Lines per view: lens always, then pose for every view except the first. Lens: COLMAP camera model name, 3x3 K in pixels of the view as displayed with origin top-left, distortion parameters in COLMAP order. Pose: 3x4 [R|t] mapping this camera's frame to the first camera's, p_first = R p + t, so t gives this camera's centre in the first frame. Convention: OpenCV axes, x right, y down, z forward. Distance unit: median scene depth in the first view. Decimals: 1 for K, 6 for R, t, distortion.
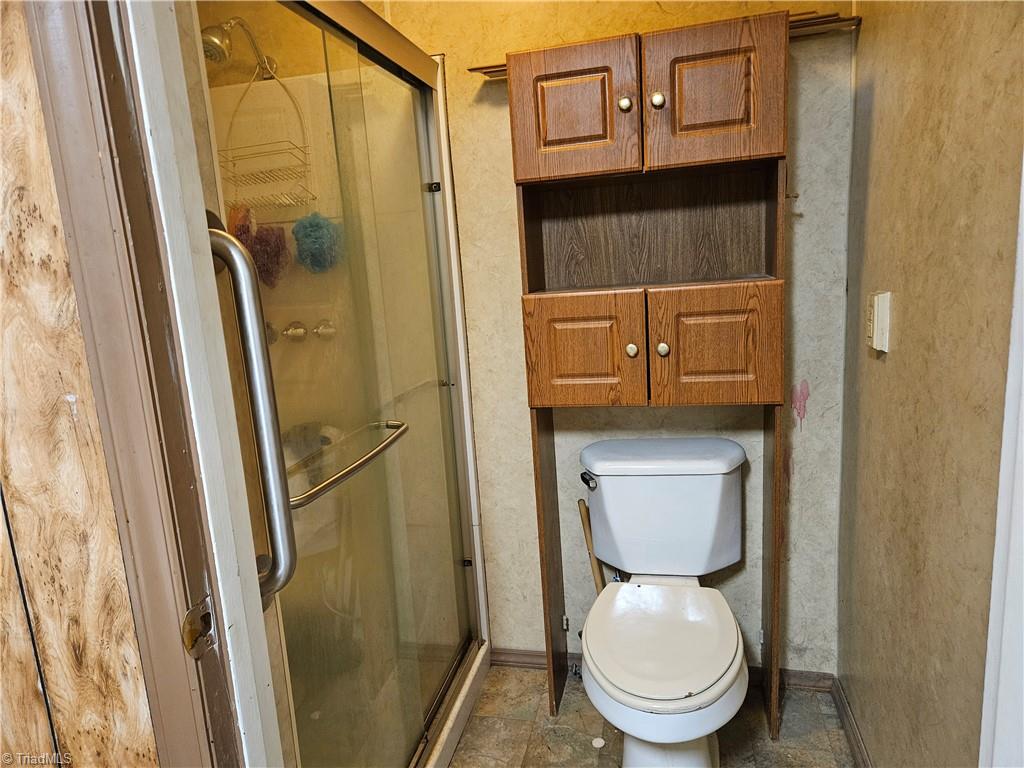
lens RADIAL K [[689.9, 0, 512.3], [0, 689.9, 390.6], [0, 0, 1]] dist [0.068807, -0.061490]
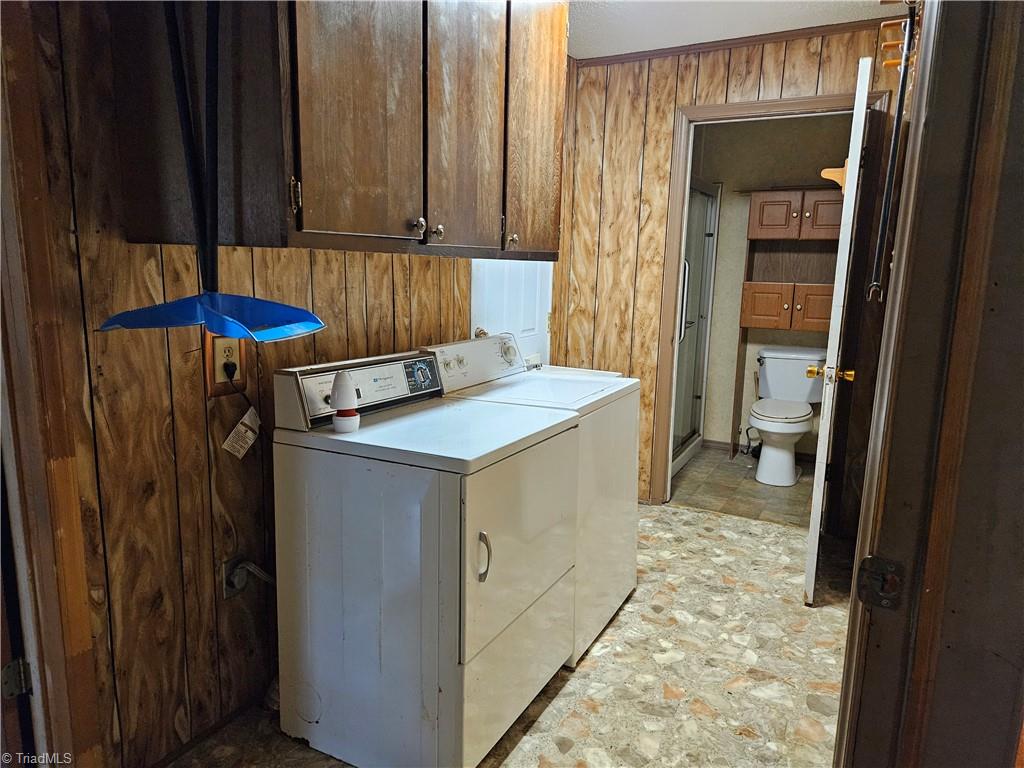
lens RADIAL K [[689.9, 0, 507.6], [0, 689.9, 380.8], [0, 0, 1]] dist [0.068807, -0.061490]
pose [[0.960167, 0.133018, -0.245733, -0.147304], [-0.134207, 0.990881, 0.011981, 0.321317], [0.245086, 0.021475, 0.969264, -1.757133]]
